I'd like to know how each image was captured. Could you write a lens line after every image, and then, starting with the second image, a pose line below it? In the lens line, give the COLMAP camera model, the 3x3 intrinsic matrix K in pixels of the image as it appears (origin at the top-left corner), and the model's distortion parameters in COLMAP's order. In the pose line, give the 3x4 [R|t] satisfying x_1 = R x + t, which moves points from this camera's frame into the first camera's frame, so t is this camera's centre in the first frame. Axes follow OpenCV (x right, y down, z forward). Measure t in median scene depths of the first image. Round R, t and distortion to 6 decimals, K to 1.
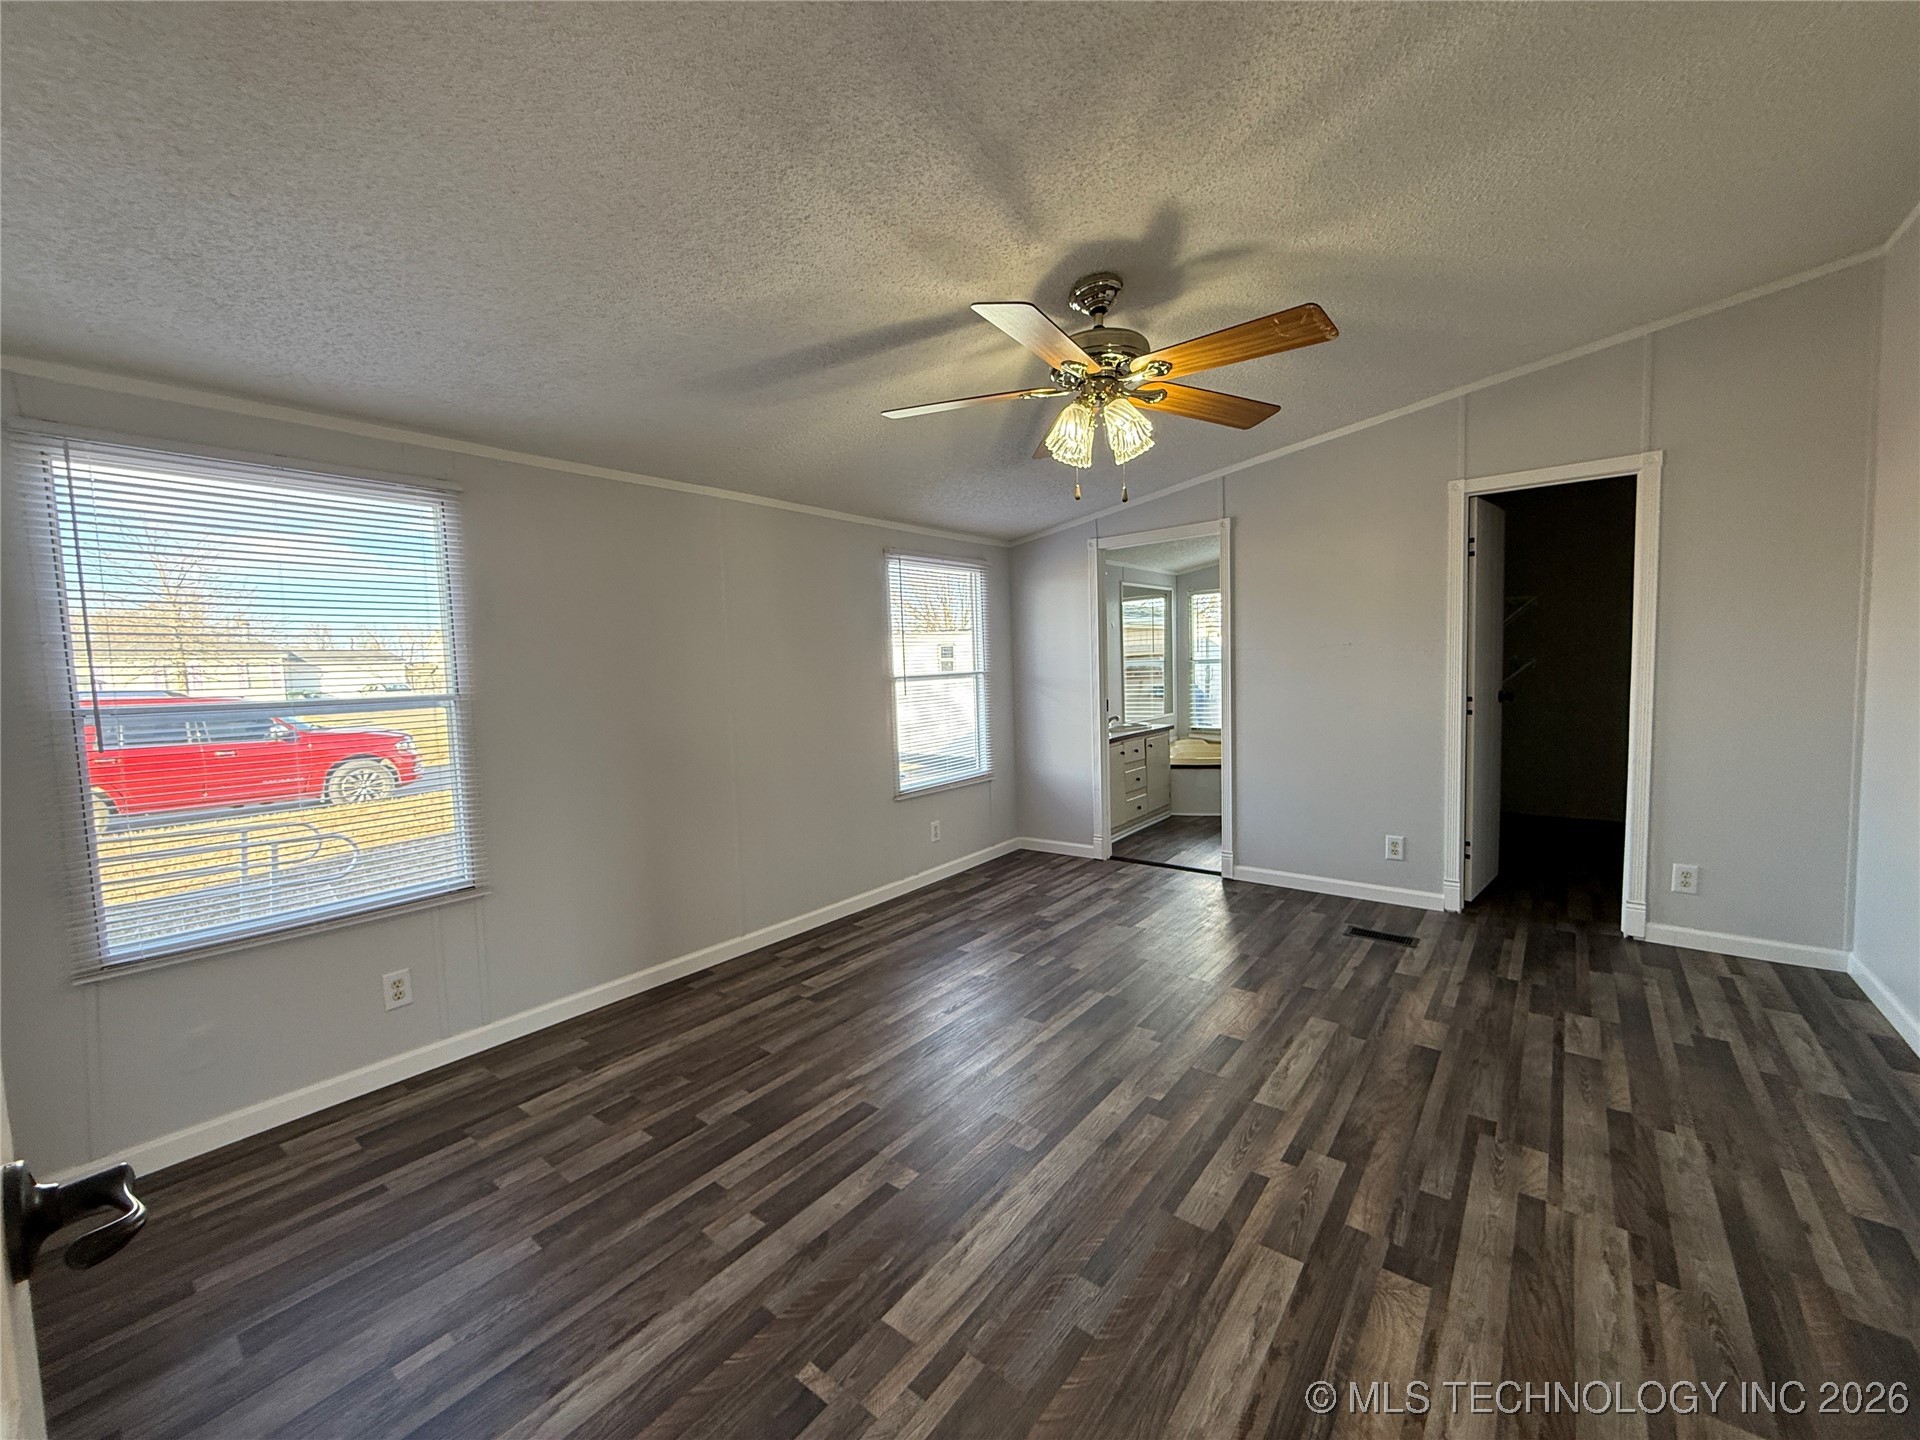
lens RADIAL K [[767.6, 0, 960.0], [0, 767.6, 720.0], [0, 0, 1]] dist [-0.001183, 0.000346]
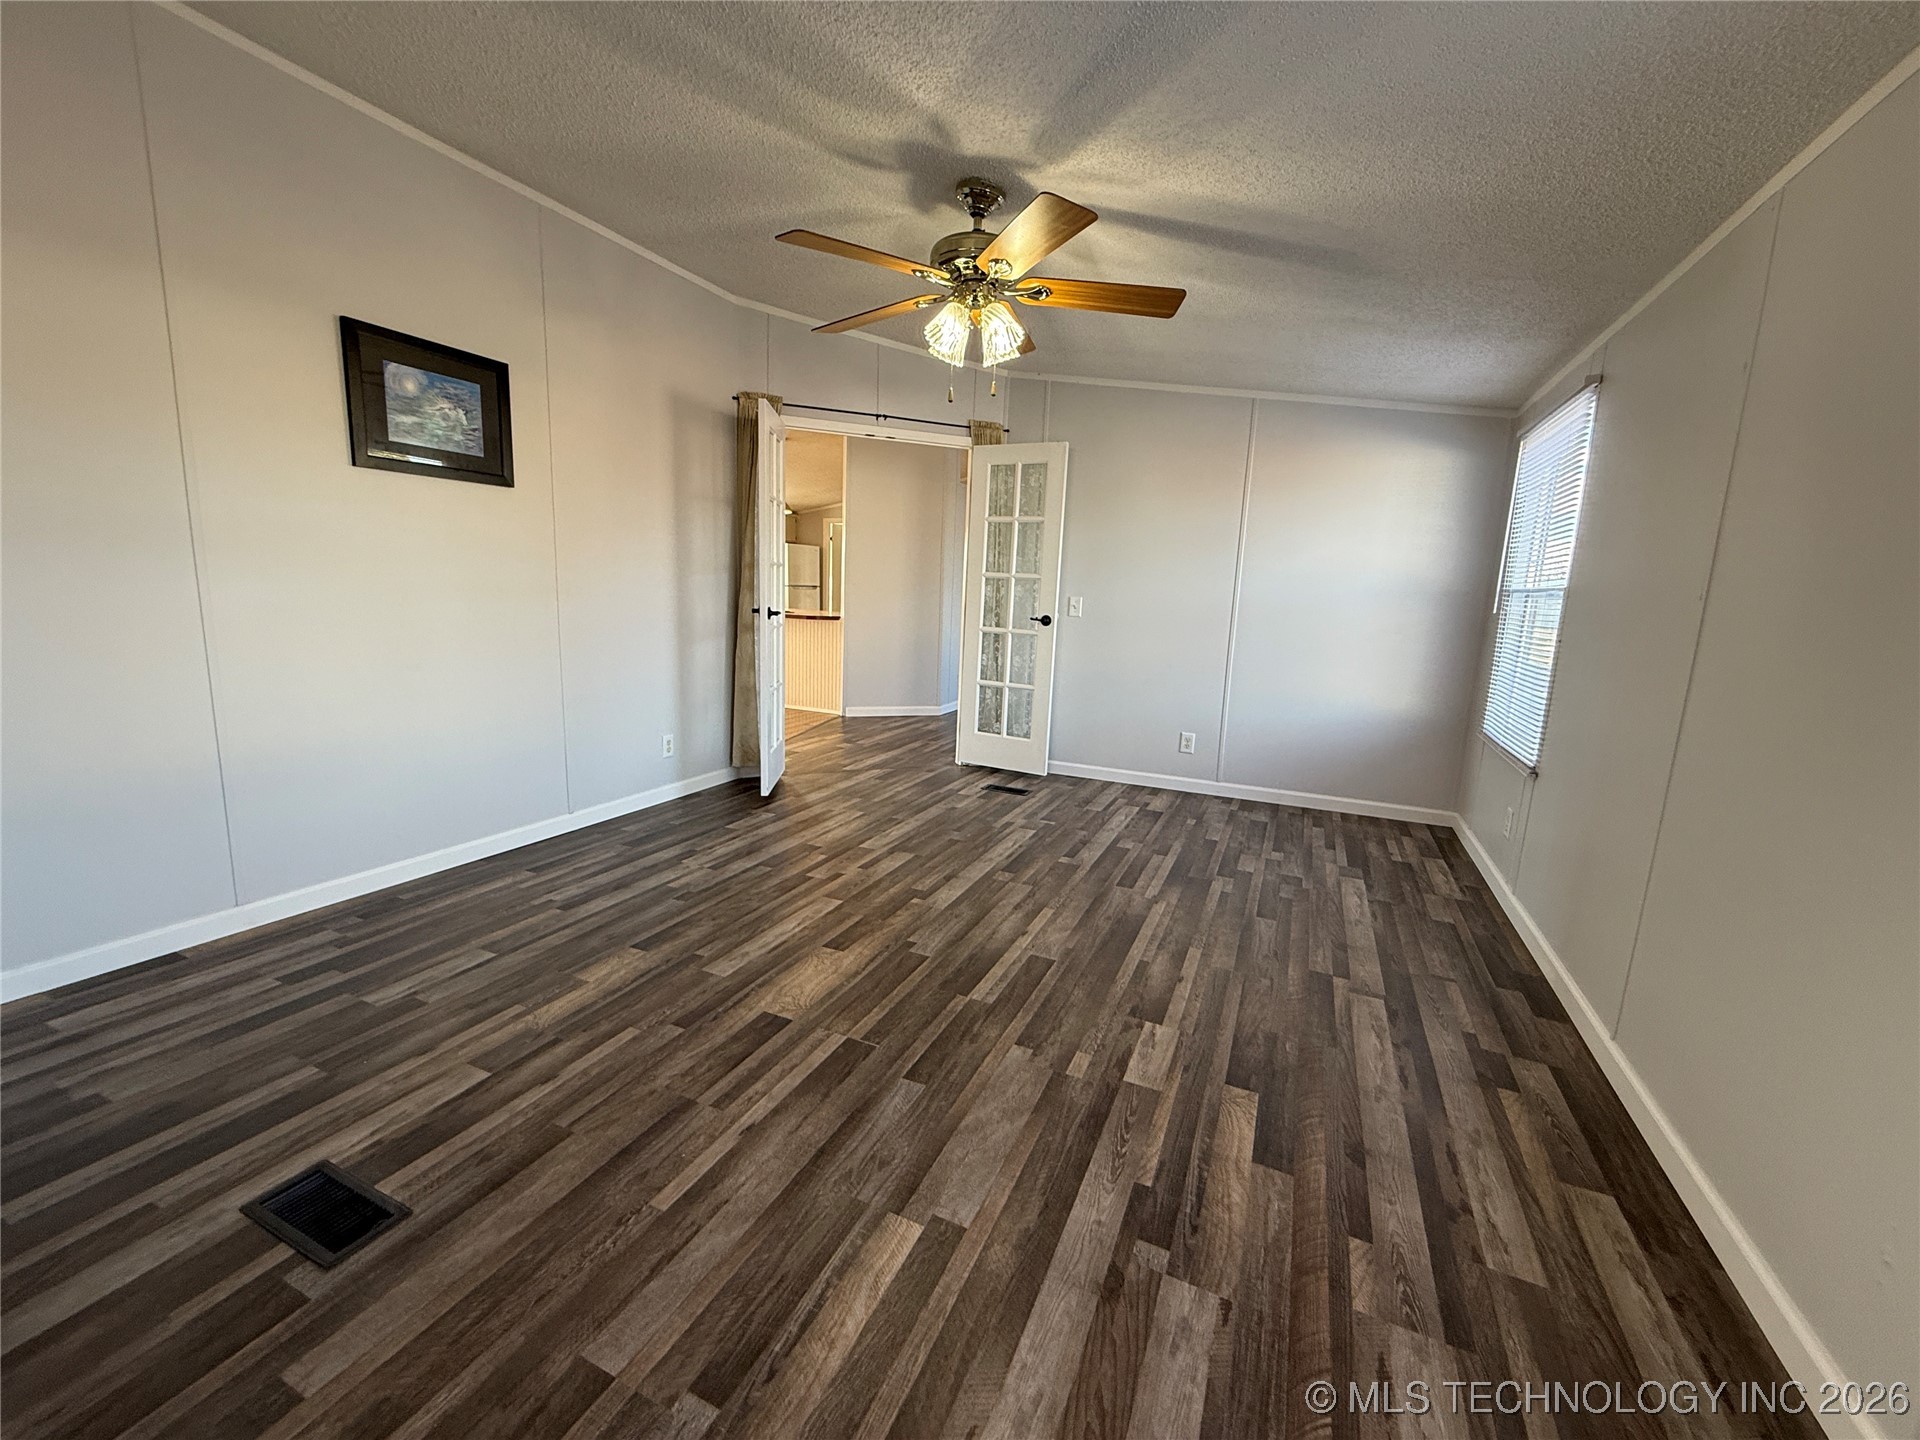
lens RADIAL K [[767.6, 0, 960.0], [0, 767.6, 720.0], [0, 0, 1]] dist [-0.001183, 0.000346]
pose [[-0.970961, 0.037688, -0.236250, 0.453438], [-0.022213, 0.969046, 0.245881, -0.107803], [0.238204, 0.243989, -0.940068, 2.032742]]
